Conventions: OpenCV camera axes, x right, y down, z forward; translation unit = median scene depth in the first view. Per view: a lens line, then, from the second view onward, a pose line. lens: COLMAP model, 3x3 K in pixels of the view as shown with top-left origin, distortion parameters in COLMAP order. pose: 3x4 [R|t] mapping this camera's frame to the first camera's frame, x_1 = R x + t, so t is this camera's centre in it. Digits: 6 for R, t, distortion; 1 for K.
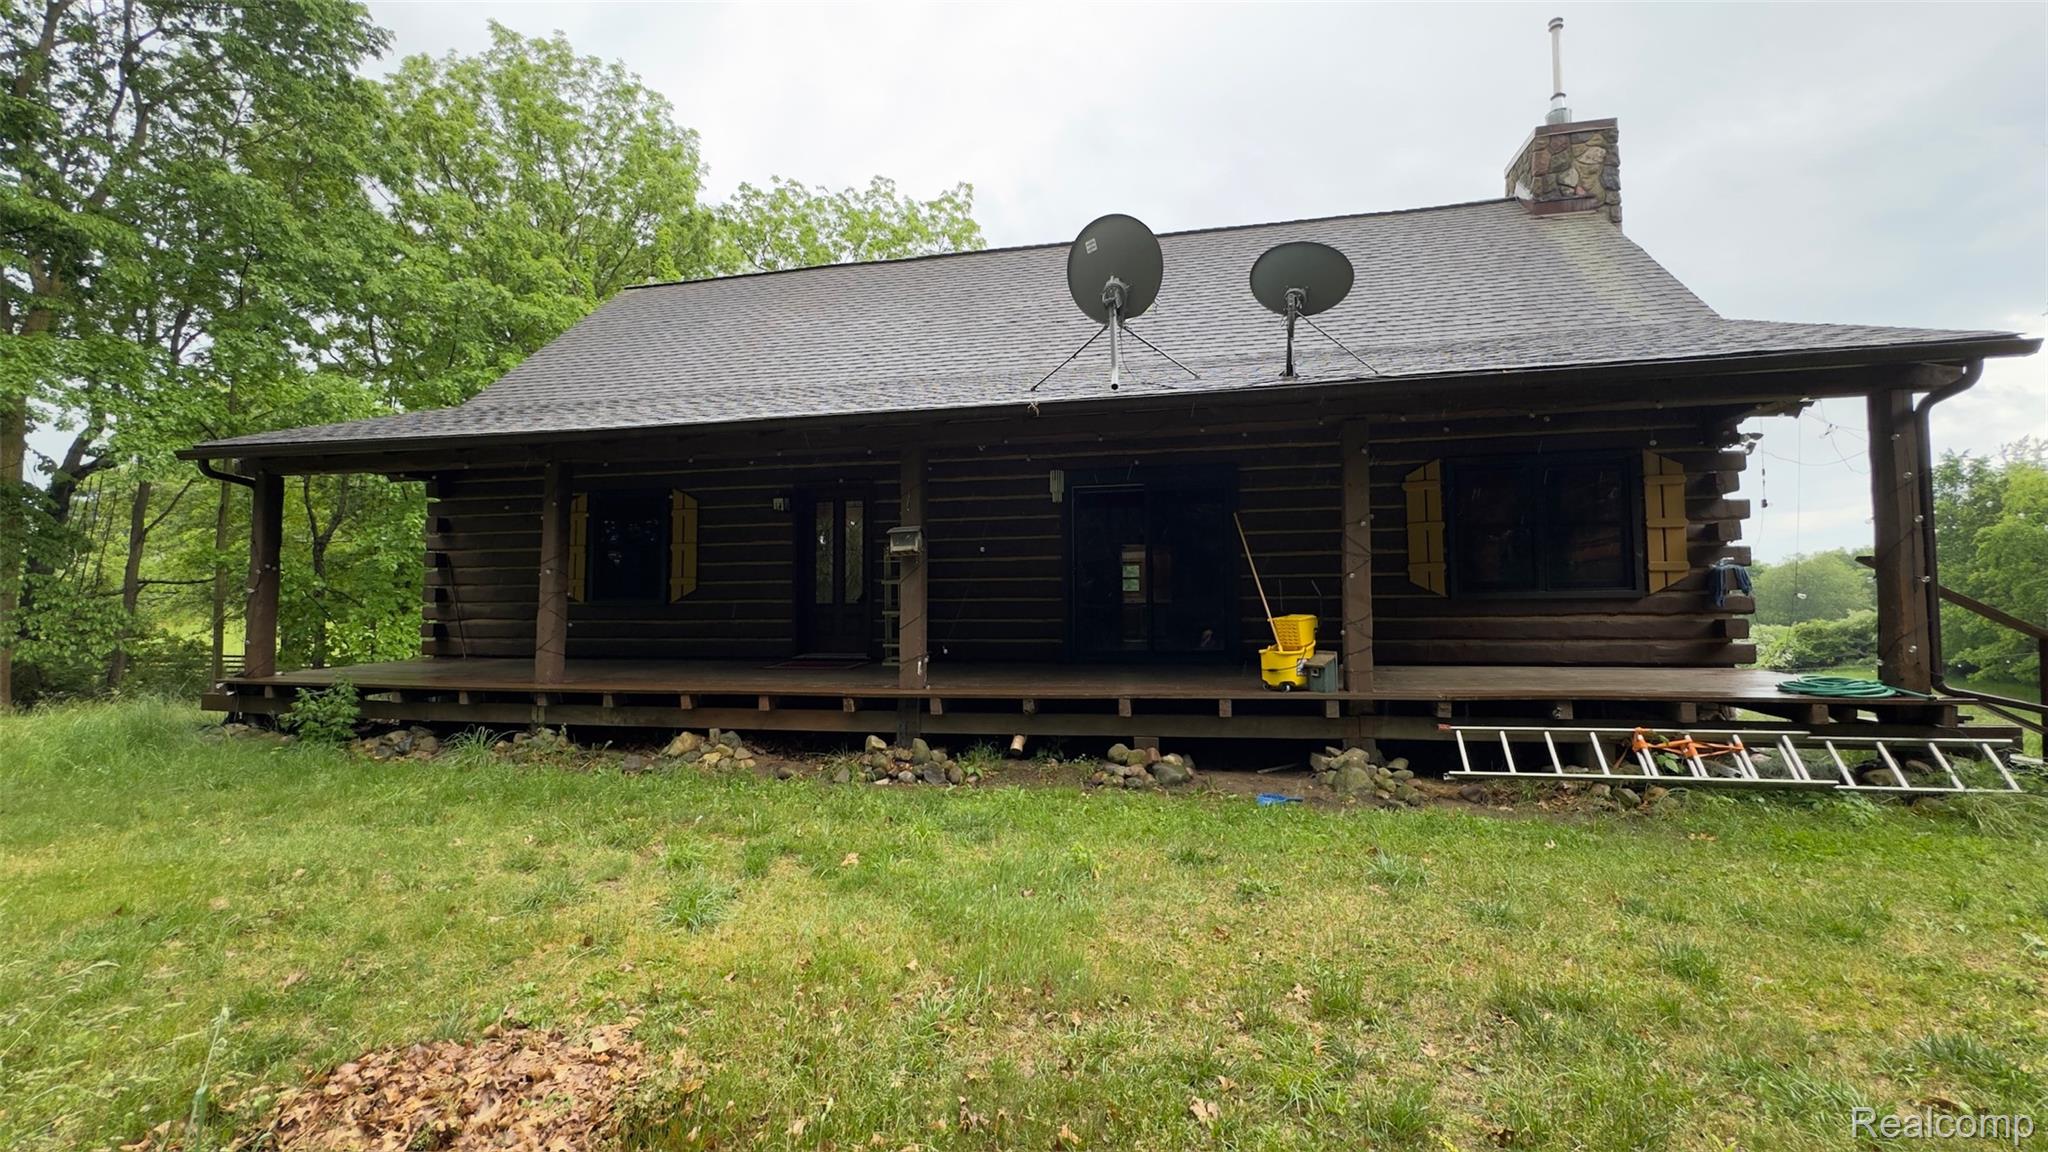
lens RADIAL K [[819.9, 0, 1032.2], [0, 819.9, 578.7], [0, 0, 1]] dist [0.002238, 0.000076]
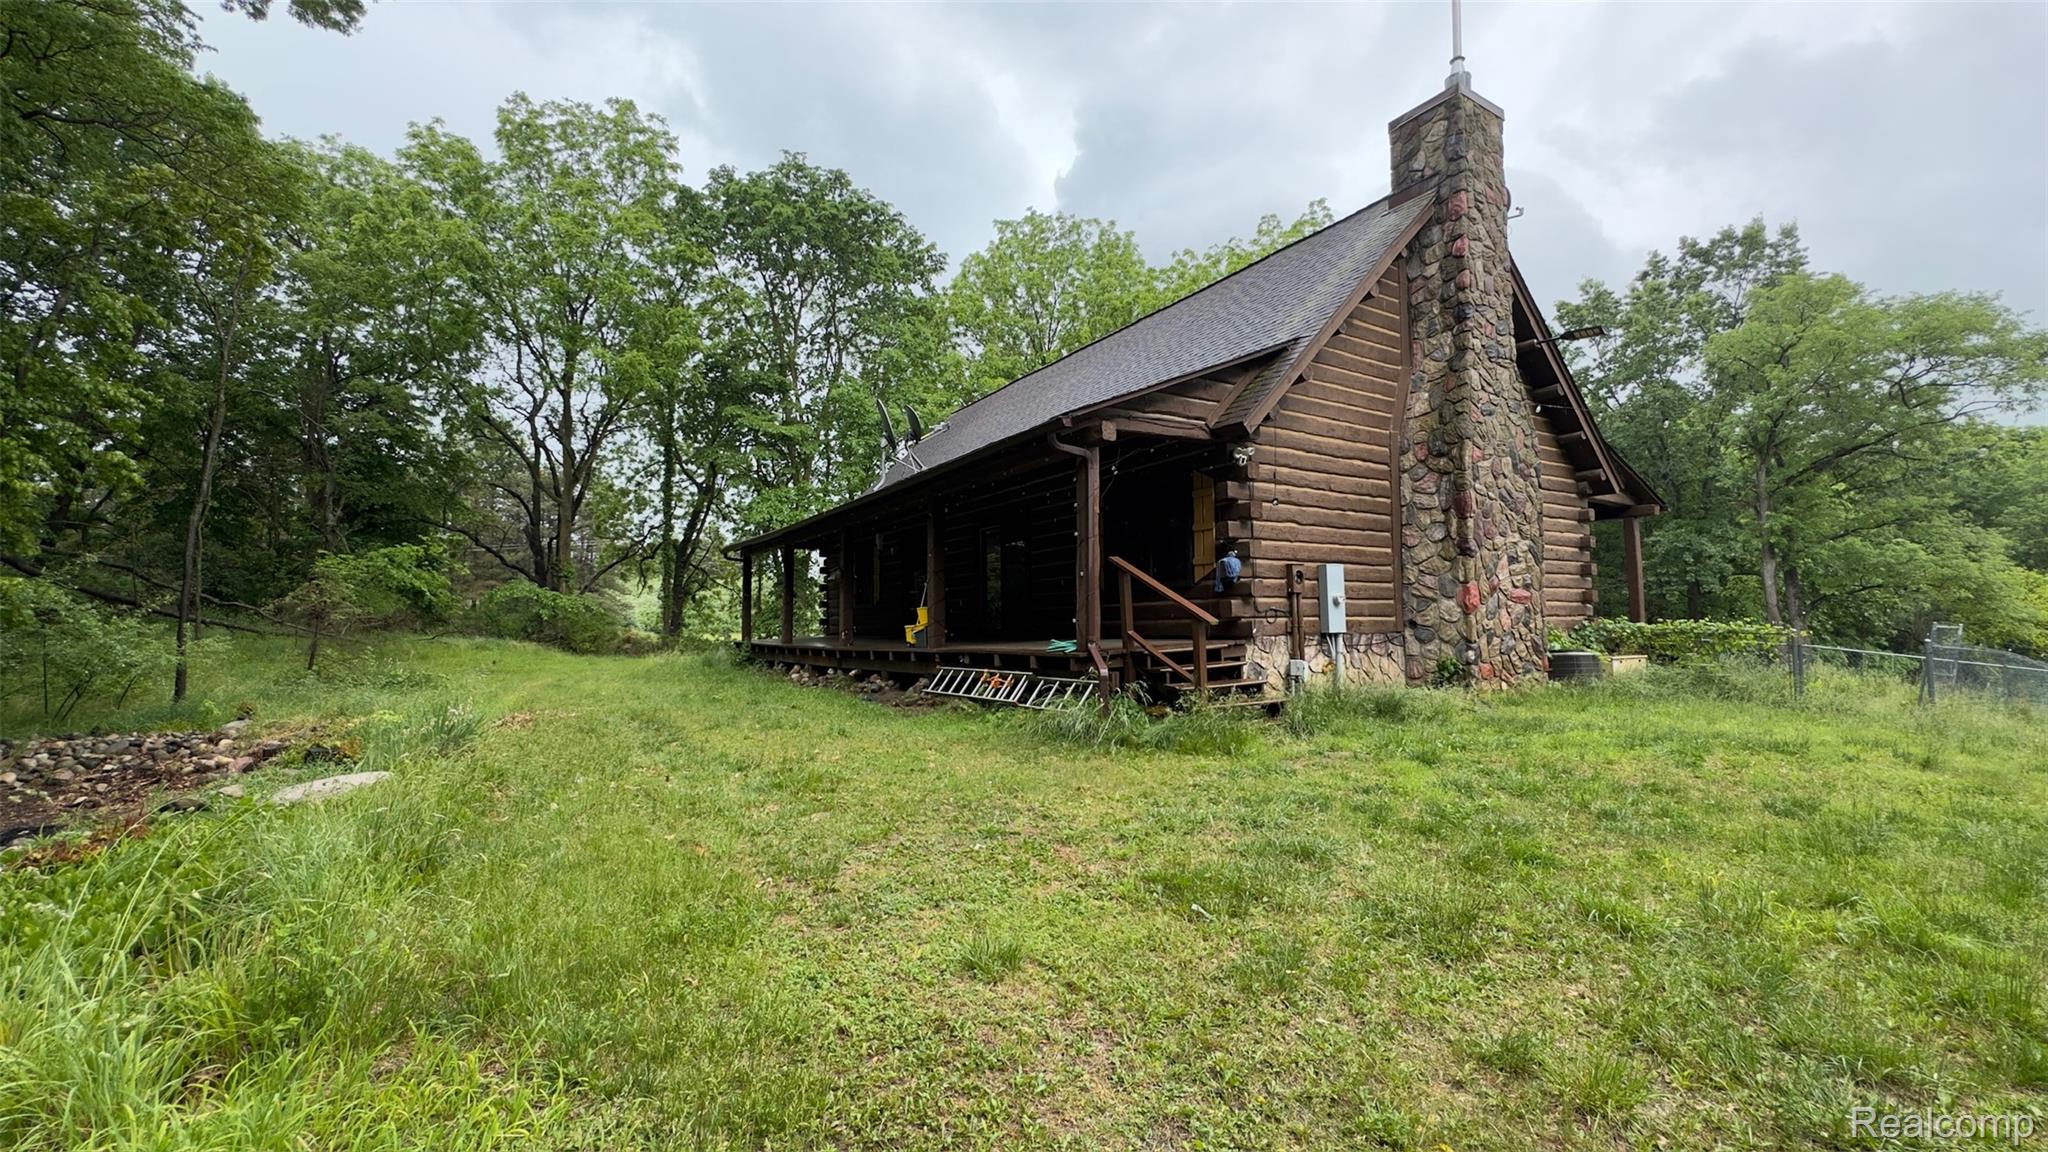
lens RADIAL K [[819.9, 0, 1017.5], [0, 819.9, 579.6], [0, 0, 1]] dist [0.002238, 0.000076]
pose [[0.689908, -0.044077, -0.722554, 0.640190], [0.047467, 0.998751, -0.015603, 0.008505], [0.722339, -0.023533, 0.691138, -0.036140]]
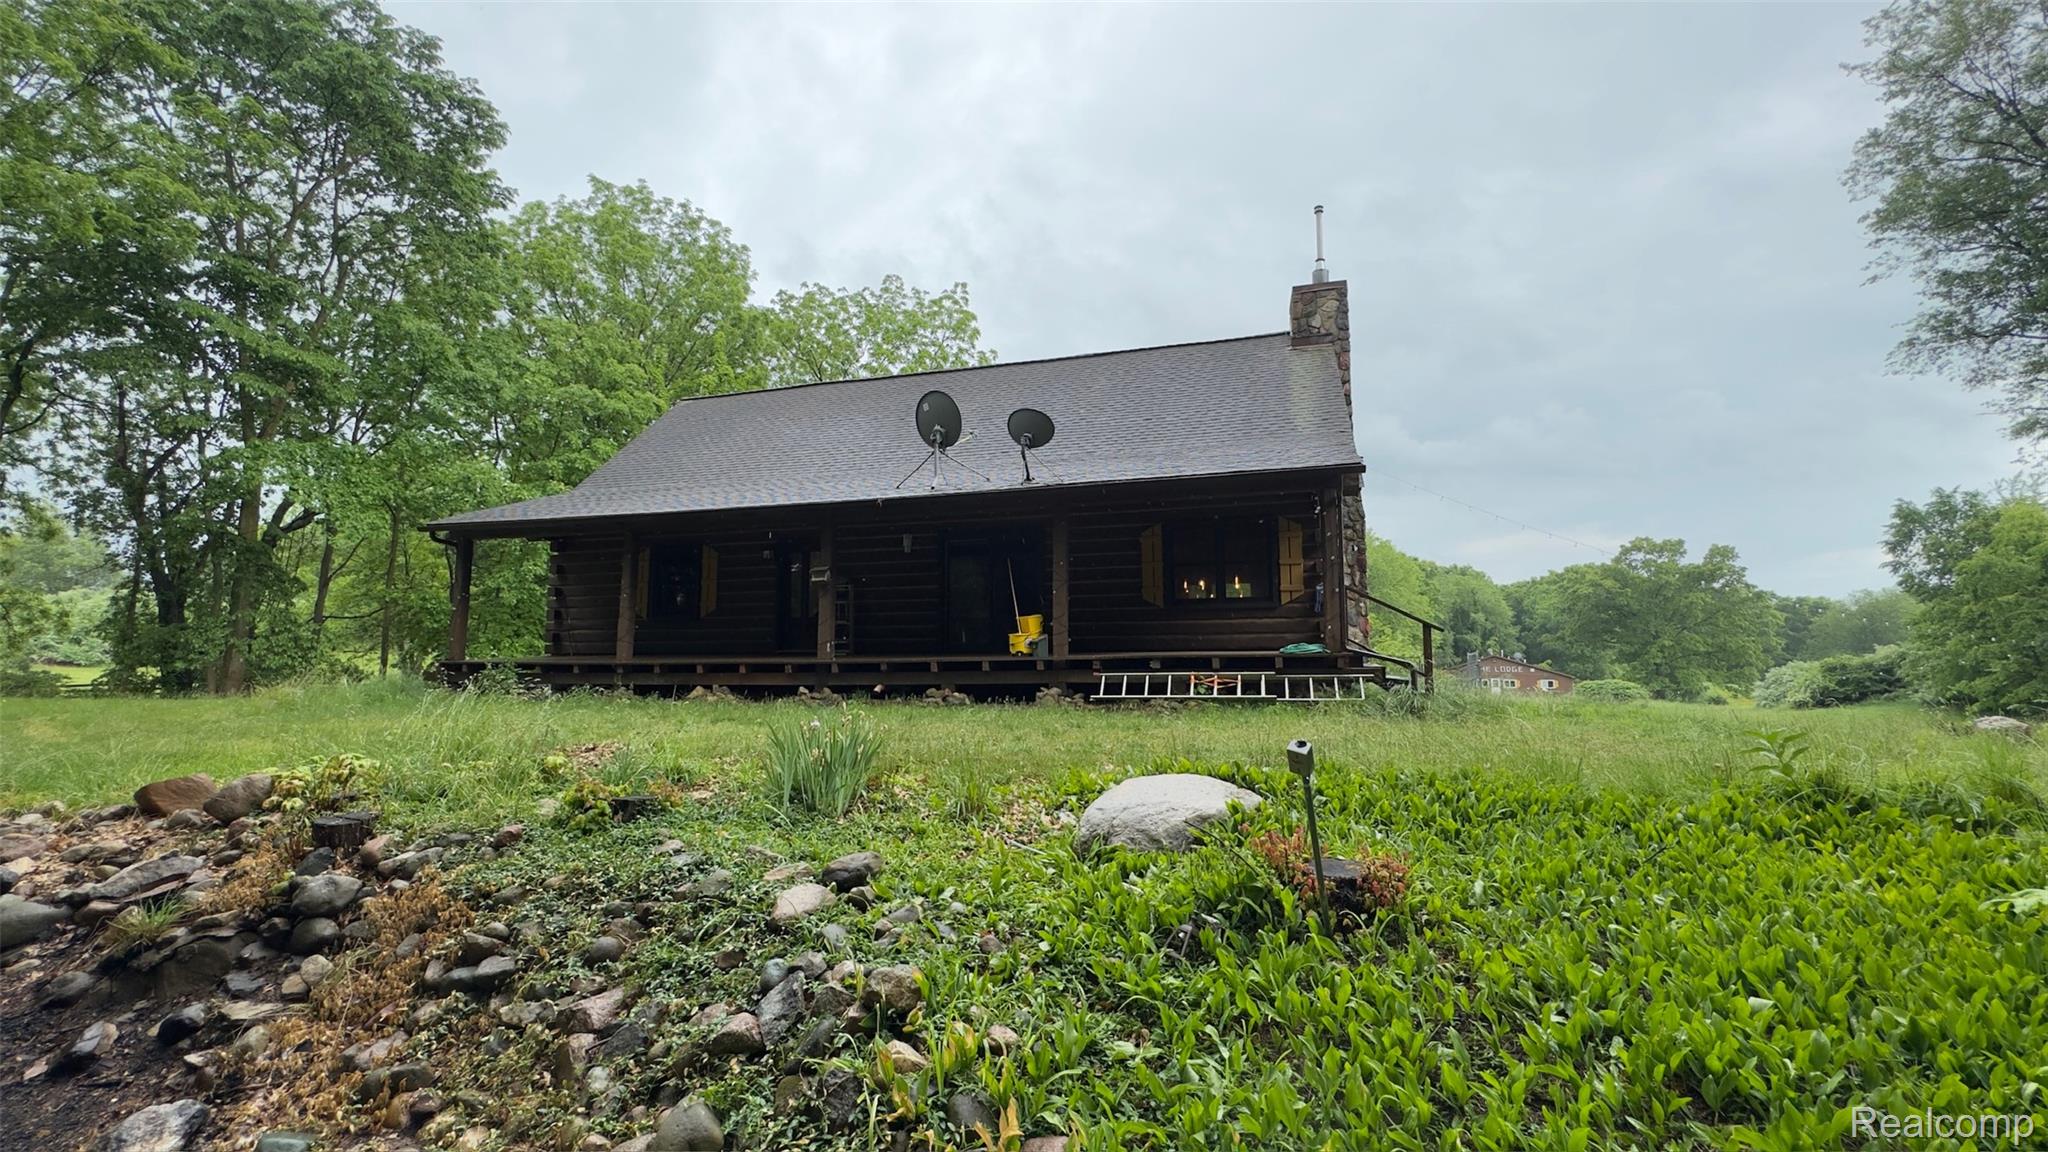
lens RADIAL K [[819.9, 0, 1028.8], [0, 819.9, 576.5], [0, 0, 1]] dist [0.002238, 0.000076]
pose [[0.997315, -0.007565, -0.072842, 0.161282], [0.003614, 0.998523, -0.054215, 0.020784], [0.073145, 0.053806, 0.995869, -0.277500]]
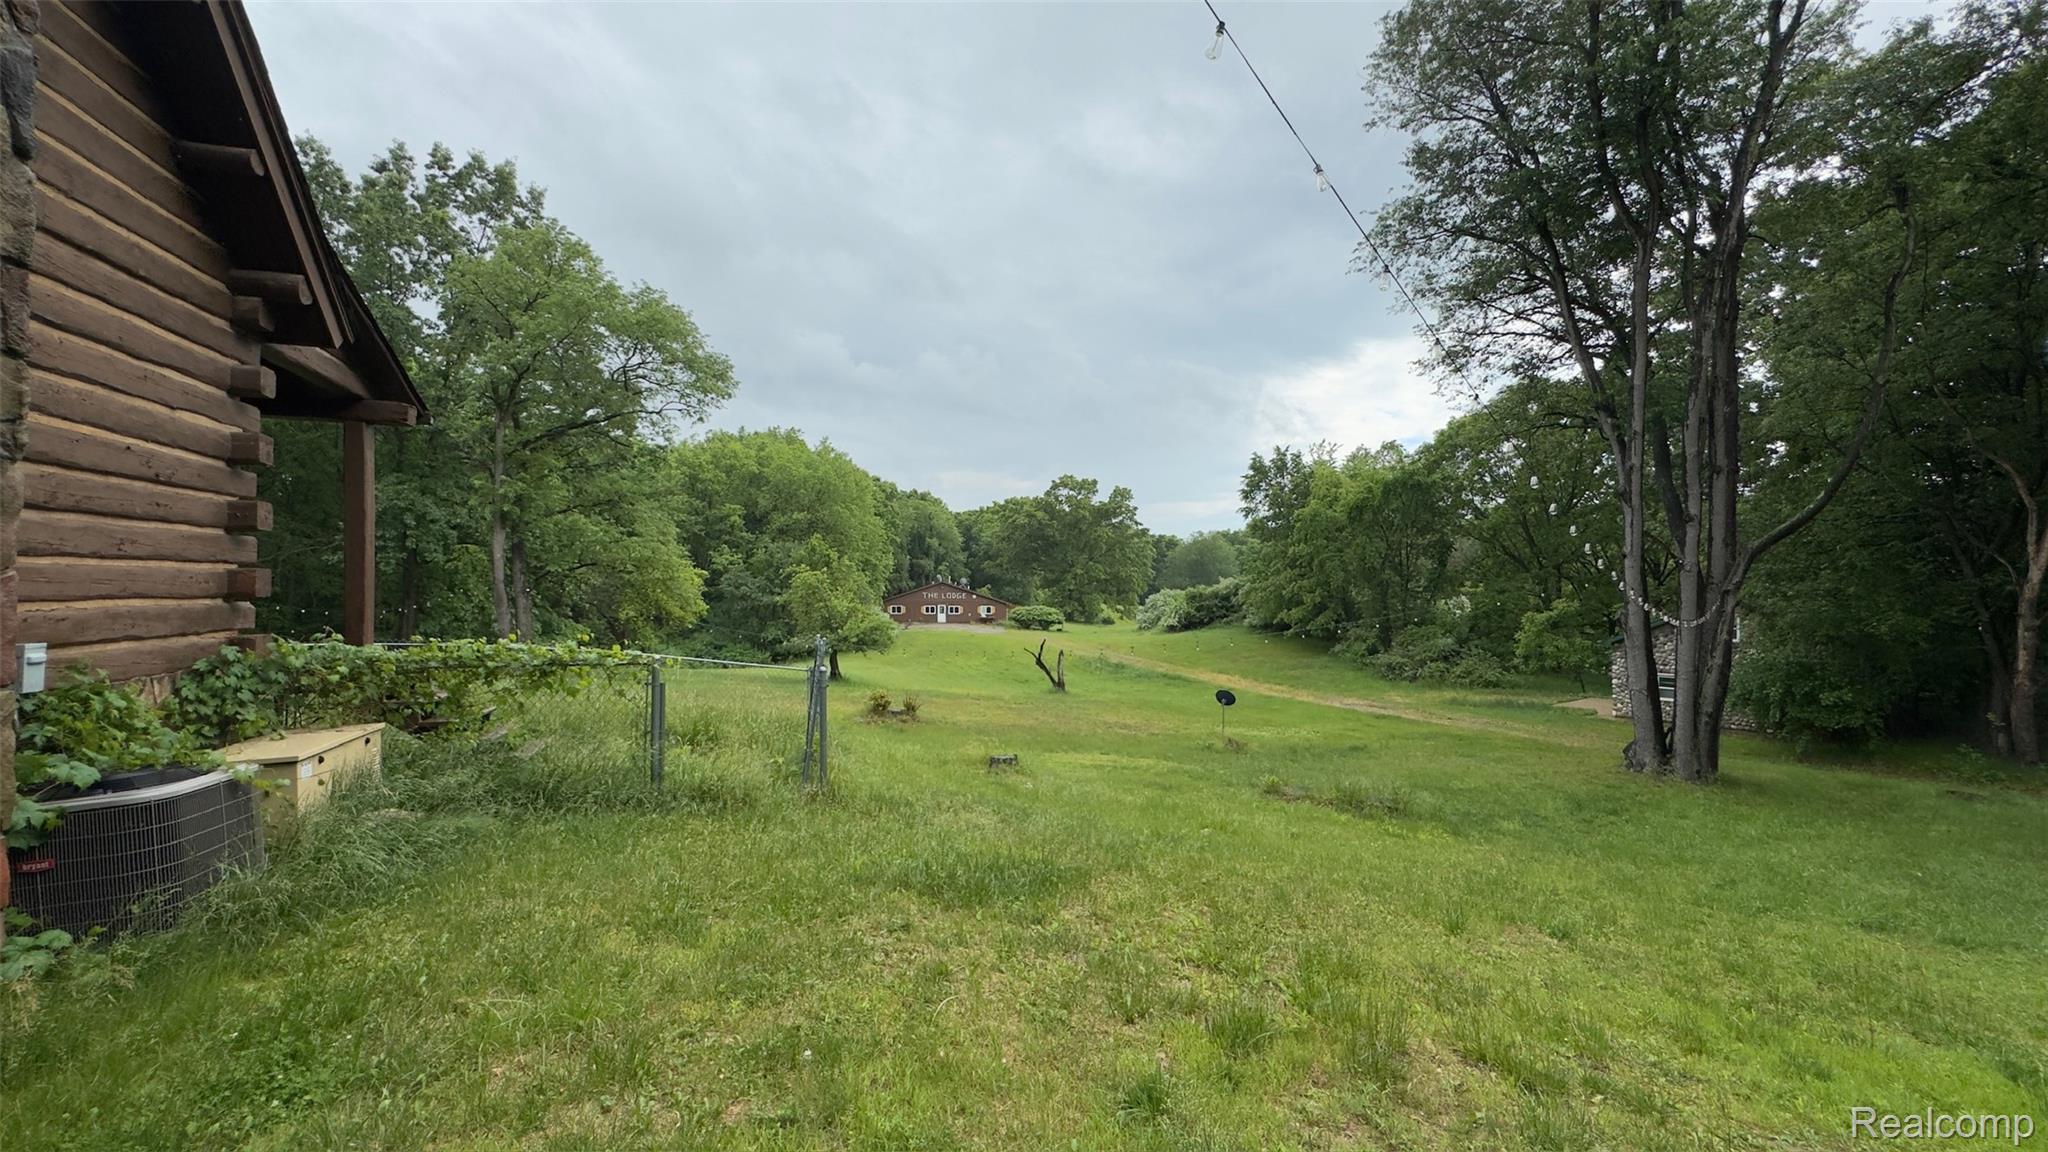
lens RADIAL K [[819.9, 0, 1031.0], [0, 819.9, 560.7], [0, 0, 1]] dist [0.002238, 0.000076]
pose [[0.857366, 0.020373, 0.514304, 0.550043], [-0.033761, 0.999290, 0.016697, 0.013620], [-0.513599, -0.031679, 0.857445, 0.453237]]
